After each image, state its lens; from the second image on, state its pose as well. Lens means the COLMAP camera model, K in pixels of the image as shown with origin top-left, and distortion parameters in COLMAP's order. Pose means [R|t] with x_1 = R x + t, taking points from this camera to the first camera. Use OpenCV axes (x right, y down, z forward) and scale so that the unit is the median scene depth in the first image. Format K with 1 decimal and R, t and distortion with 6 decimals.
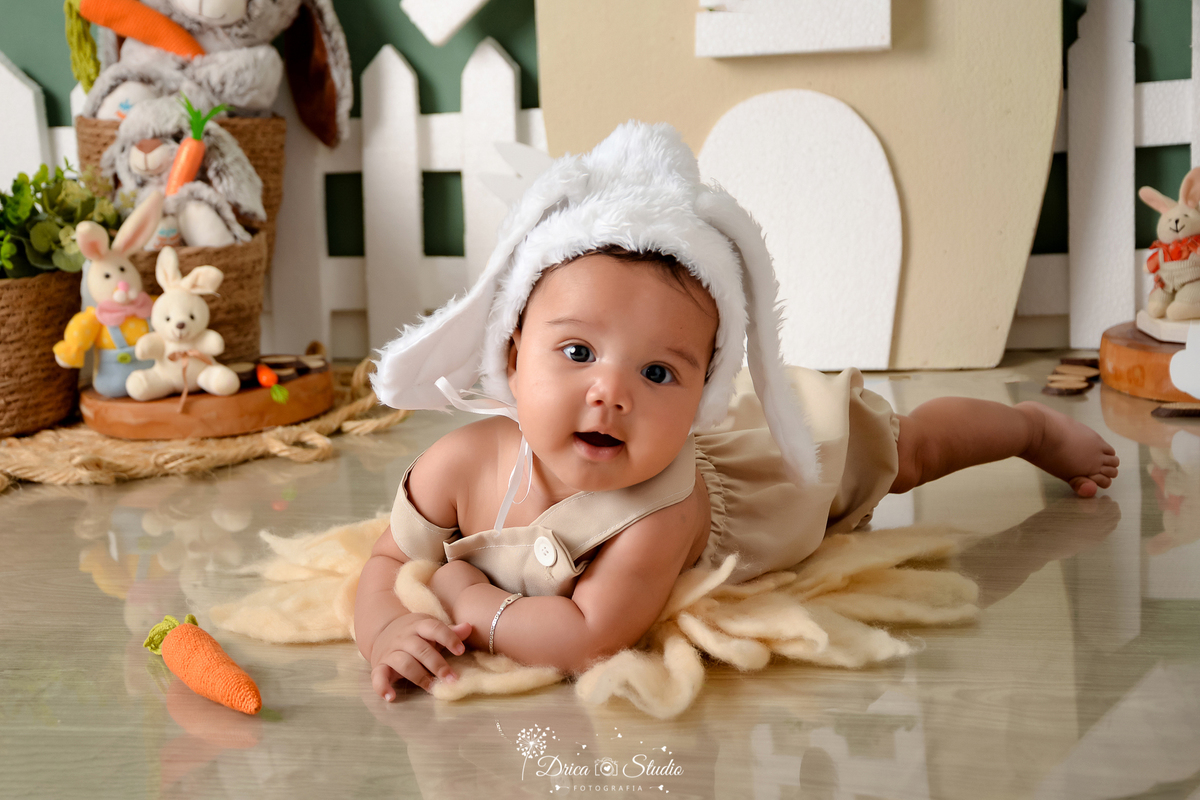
lens RADIAL K [[2262.3, 0, 561.1], [0, 2262.3, 393.3], [0, 0, 1]] dist [0.438181, 0.000000]
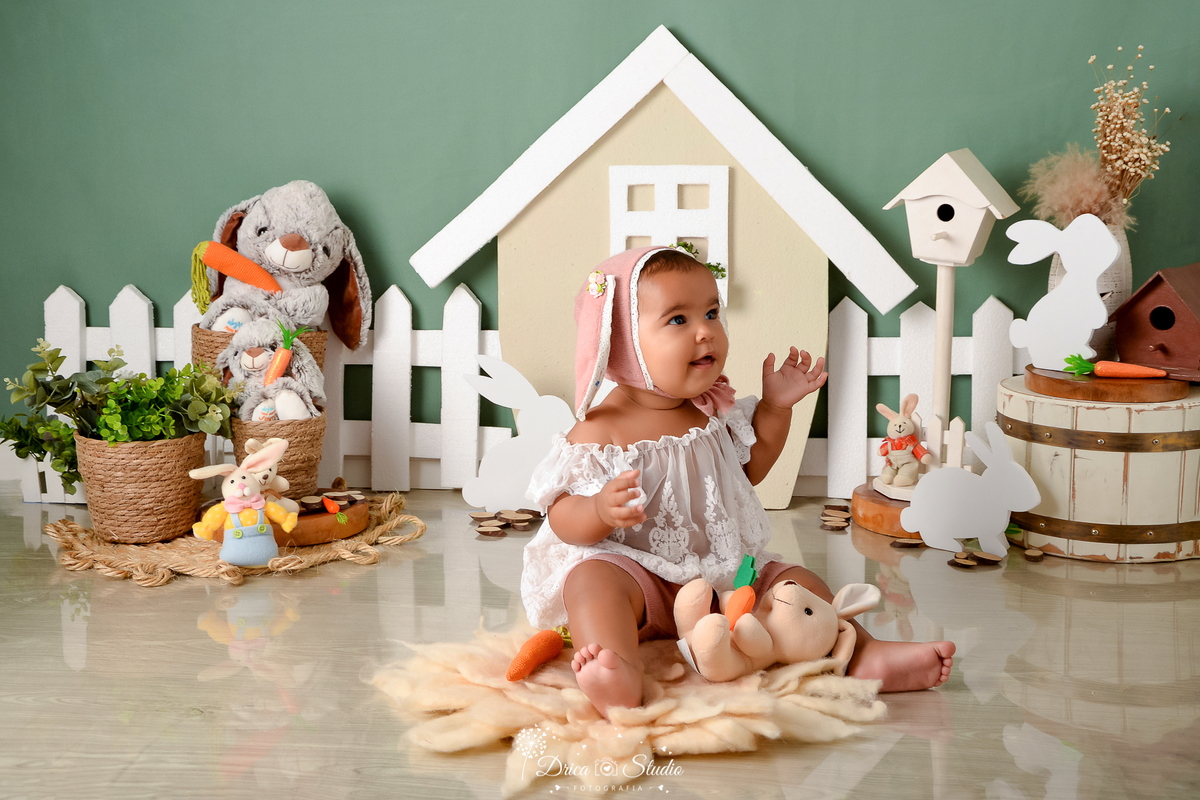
lens RADIAL K [[1664.2, 0, 568.3], [0, 1664.2, 395.3], [0, 0, 1]] dist [0.196034, 0.000000]
pose [[0.988767, 0.033917, 0.145569, -0.134492], [-0.027284, 0.998507, -0.047319, -0.031857], [-0.146957, 0.042815, 0.988216, -0.128943]]
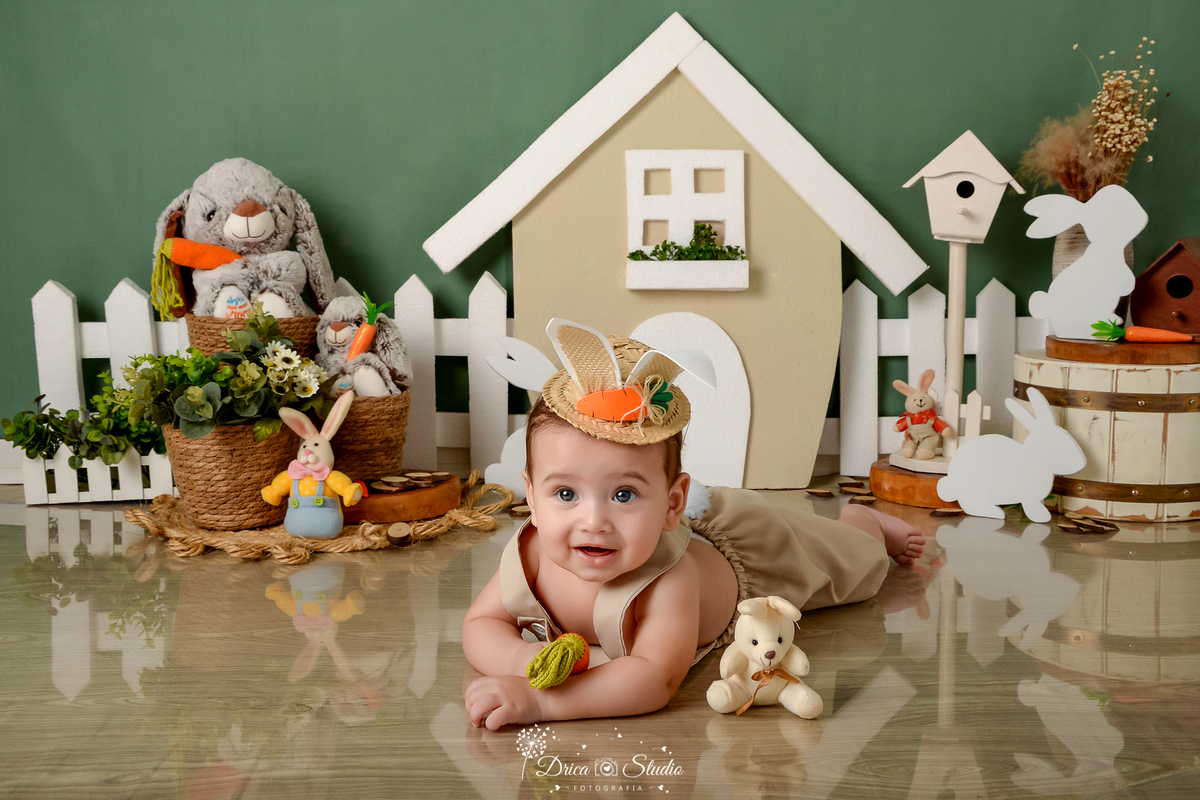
lens RADIAL K [[1355.2, 0, 603.0], [0, 1355.2, 393.8], [0, 0, 1]] dist [0.113294, 0.000000]
pose [[0.954268, 0.026029, 0.297818, -0.239326], [0.000573, 0.996041, -0.088891, 0.008810], [-0.298953, 0.084996, 0.950475, 0.126823]]
